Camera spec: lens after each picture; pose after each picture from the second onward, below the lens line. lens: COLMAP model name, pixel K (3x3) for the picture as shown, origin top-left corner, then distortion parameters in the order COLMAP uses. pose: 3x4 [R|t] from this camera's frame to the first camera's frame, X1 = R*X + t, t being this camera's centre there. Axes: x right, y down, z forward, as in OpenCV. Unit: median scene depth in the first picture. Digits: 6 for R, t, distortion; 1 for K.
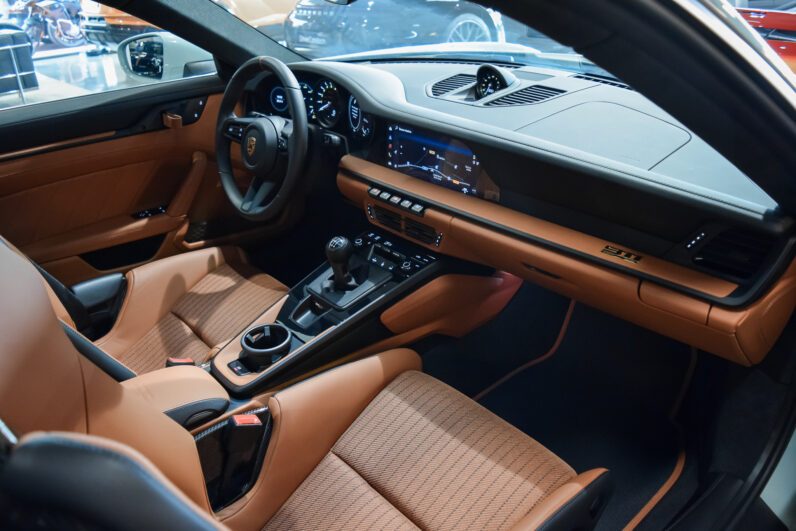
lens RADIAL K [[620.0, 0, 394.3], [0, 620.0, 268.1], [0, 0, 1]] dist [-0.083434, 0.007755]
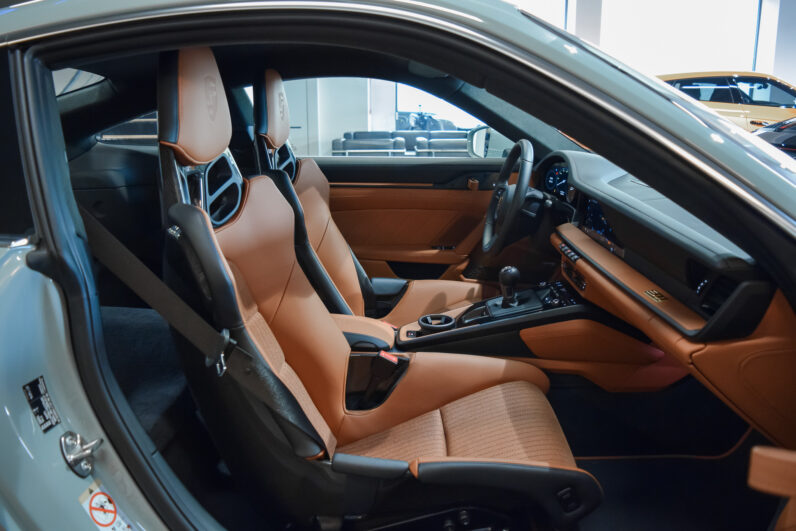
lens RADIAL K [[620.0, 0, 395.2], [0, 620.0, 265.2], [0, 0, 1]] dist [-0.083434, 0.007755]
pose [[0.738577, 0.195375, -0.645239, 0.515307], [-0.327562, 0.940518, -0.090162, 0.131075], [0.589243, 0.277947, 0.758642, -0.119612]]
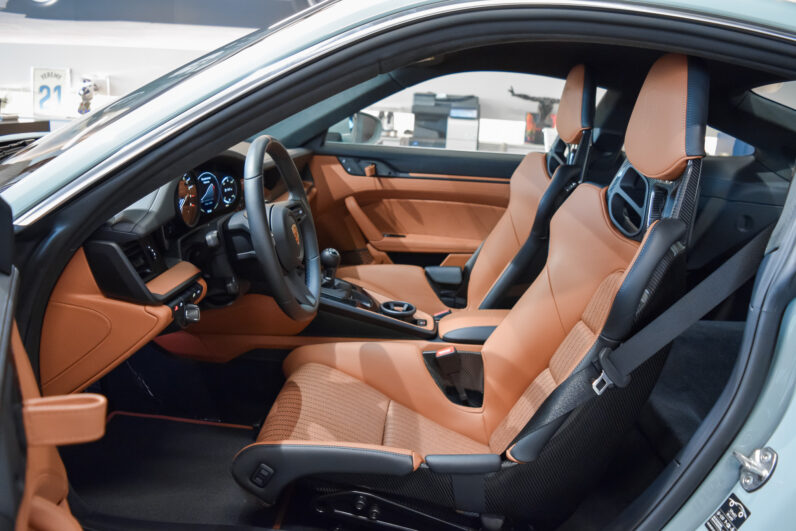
lens RADIAL K [[620.0, 0, 397.9], [0, 620.0, 265.3], [0, 0, 1]] dist [-0.083434, 0.007755]
pose [[-0.720956, -0.201904, 0.662915, -0.968571], [0.273590, 0.795975, 0.539974, -0.625344], [-0.636687, 0.570665, -0.518624, 1.449801]]
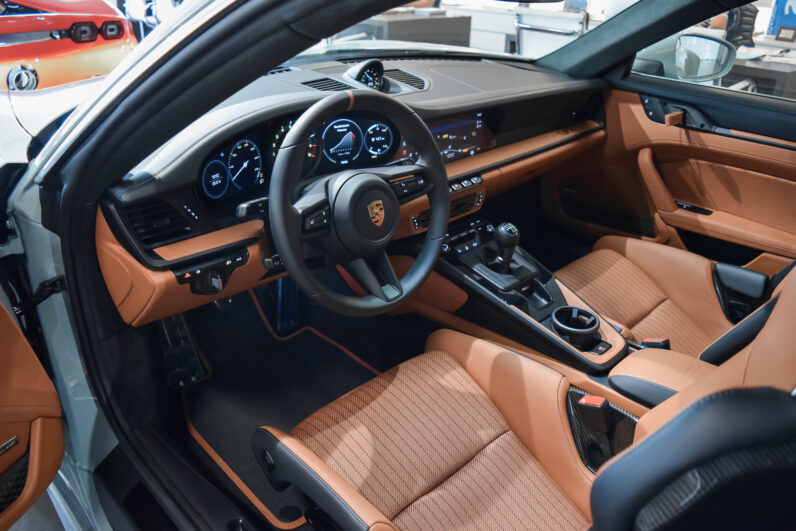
lens RADIAL K [[620.0, 0, 393.4], [0, 620.0, 266.4], [0, 0, 1]] dist [-0.083434, 0.007755]
pose [[-0.053539, -0.432104, 0.900233, -0.953990], [0.436380, 0.800761, 0.410311, -0.458421], [-0.898168, 0.414812, 0.145690, 0.944404]]
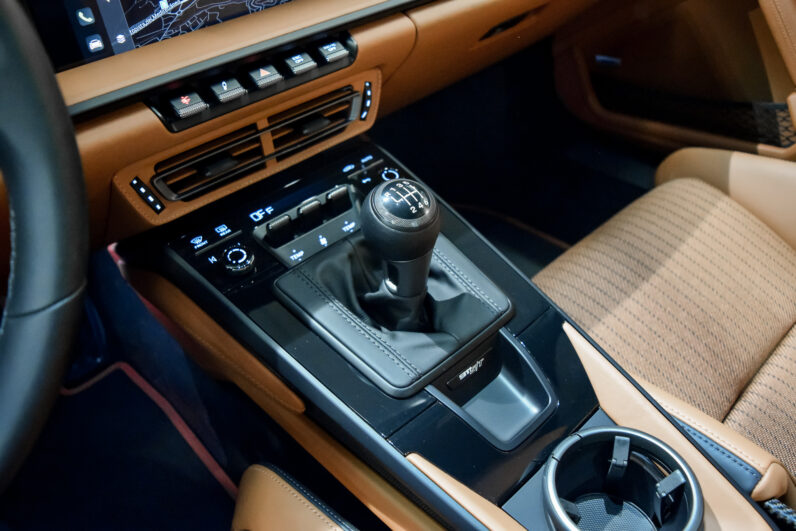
lens RADIAL K [[620.0, 0, 401.8], [0, 620.0, 264.4], [0, 0, 1]] dist [-0.083434, 0.007755]
pose [[-0.039764, -0.578971, 0.814378, -0.344814], [0.517556, 0.685238, 0.512431, -0.169536], [-0.854725, 0.441862, 0.272402, 0.832739]]
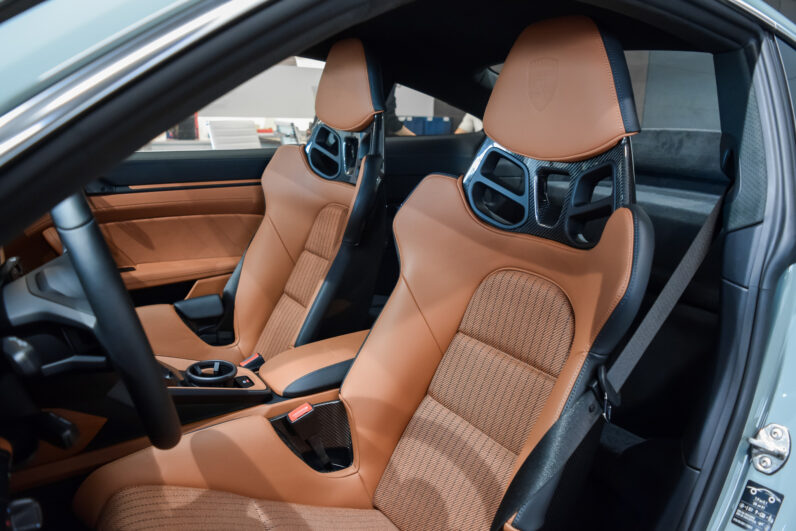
lens RADIAL K [[620.0, 0, 396.2], [0, 620.0, 264.2], [0, 0, 1]] dist [-0.083434, 0.007755]
pose [[-0.989449, -0.043848, 0.138084, -0.554978], [0.057039, 0.758228, 0.649489, -0.572076], [-0.133178, 0.650513, -0.747727, 1.388584]]
